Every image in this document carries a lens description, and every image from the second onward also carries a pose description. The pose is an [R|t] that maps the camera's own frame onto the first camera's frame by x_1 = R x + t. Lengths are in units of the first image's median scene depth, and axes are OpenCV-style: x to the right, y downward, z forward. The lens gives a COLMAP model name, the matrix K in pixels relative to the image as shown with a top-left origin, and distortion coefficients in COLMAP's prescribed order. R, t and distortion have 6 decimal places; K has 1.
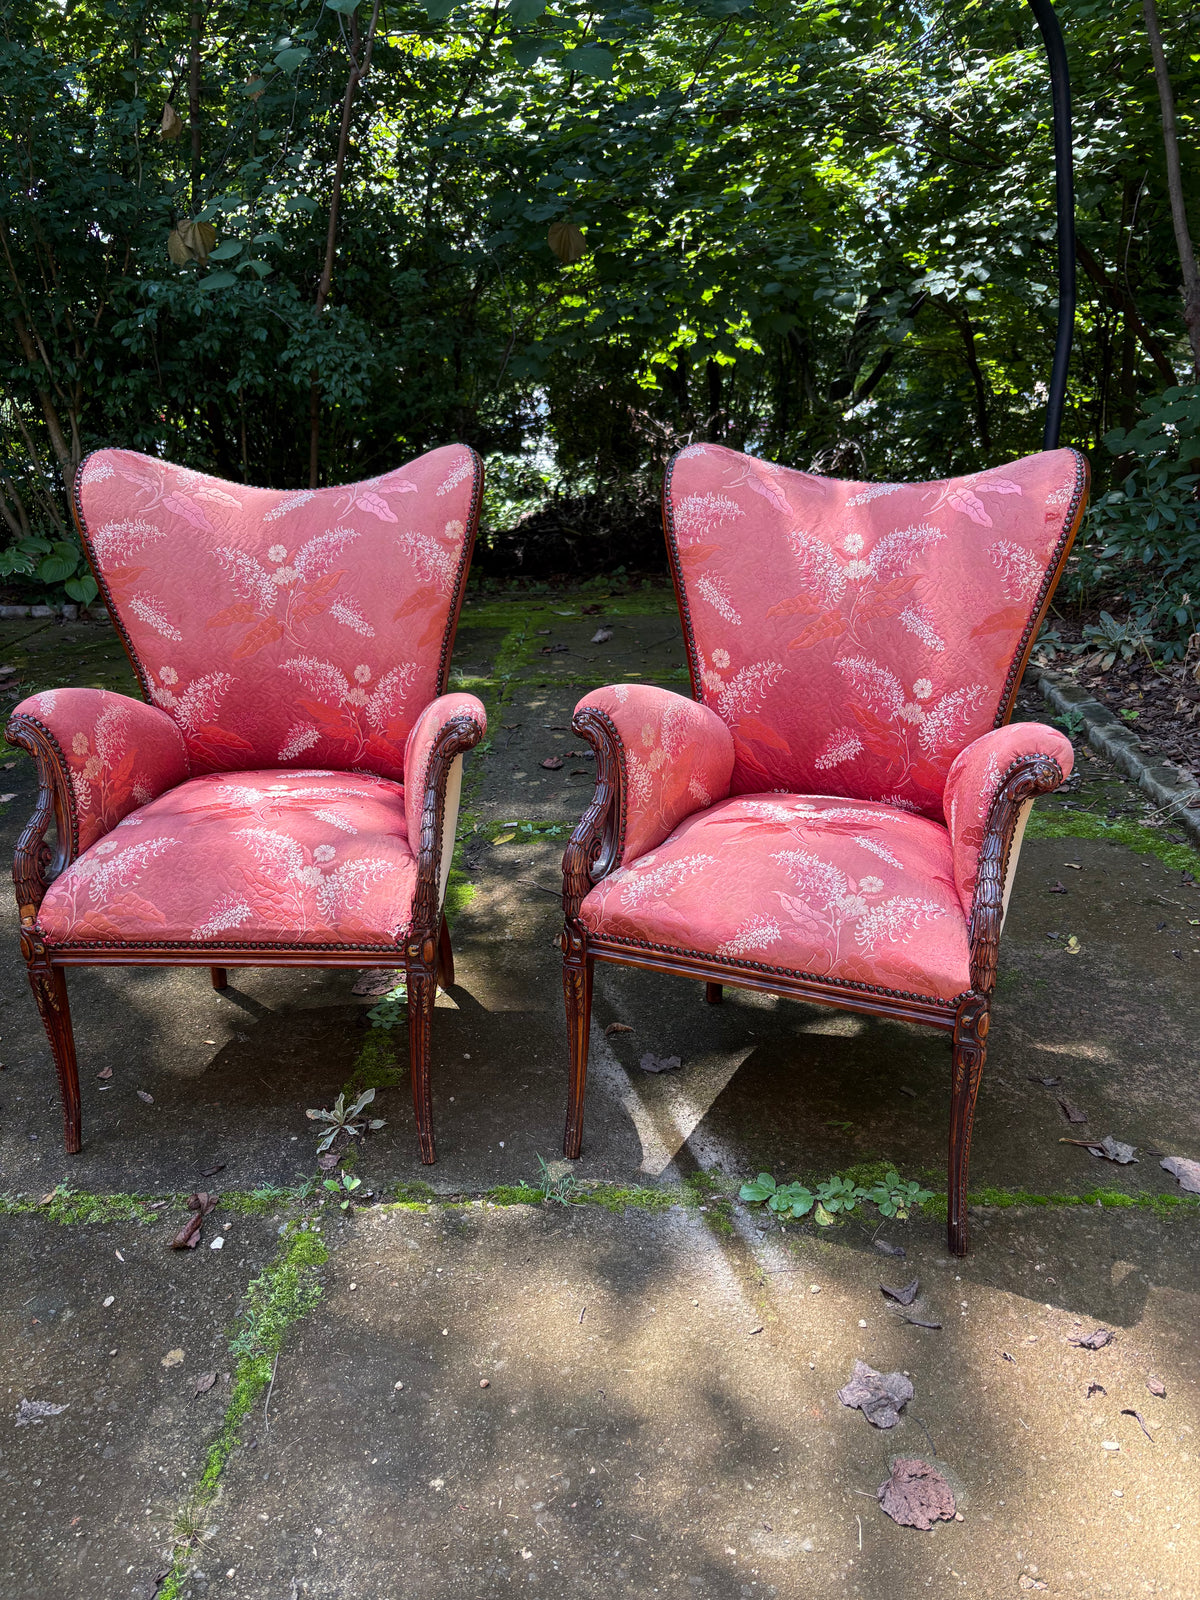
lens RADIAL K [[1233.8, 0, 593.9], [0, 1233.8, 804.7], [0, 0, 1]] dist [0.048703, -0.070930]
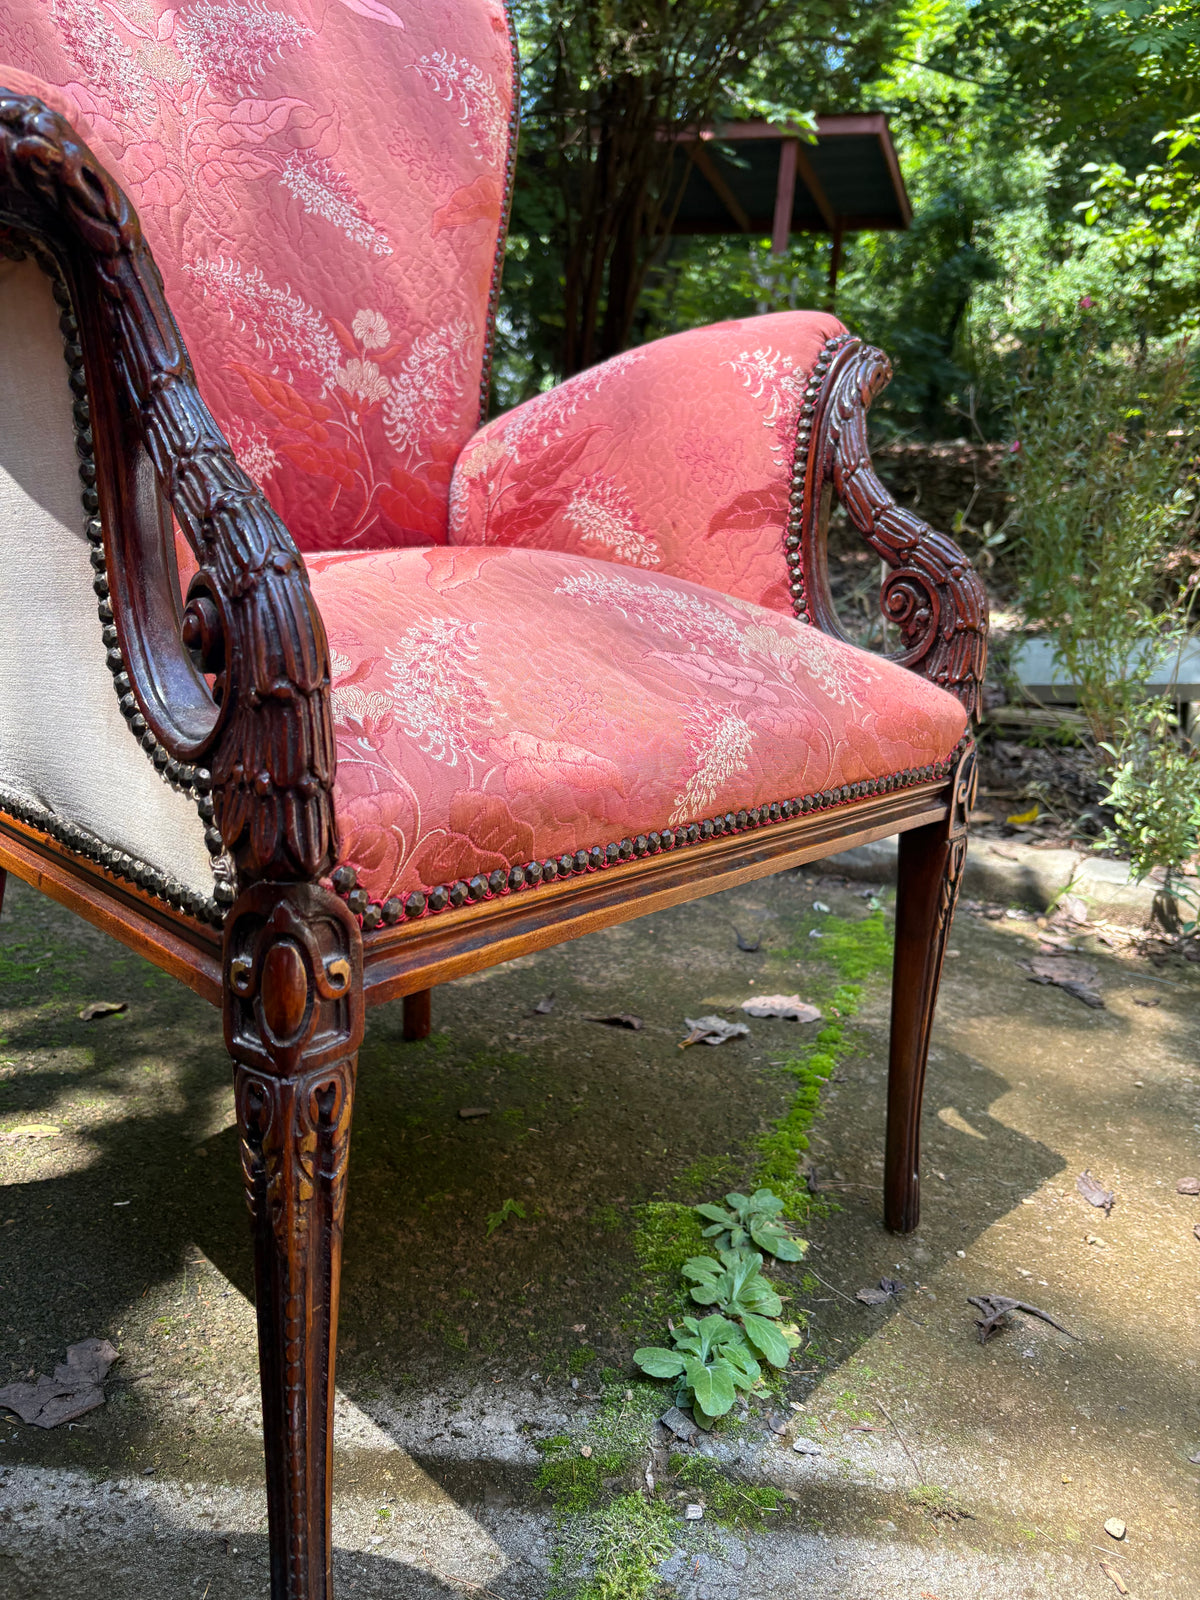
lens RADIAL K [[1231.2, 0, 586.7], [0, 1231.2, 803.3], [0, 0, 1]] dist [0.016440, -0.009284]
pose [[0.299114, -0.195491, 0.933977, -0.211266], [0.269201, 0.956319, 0.113953, 0.056405], [-0.915457, 0.217343, 0.338675, 0.763769]]
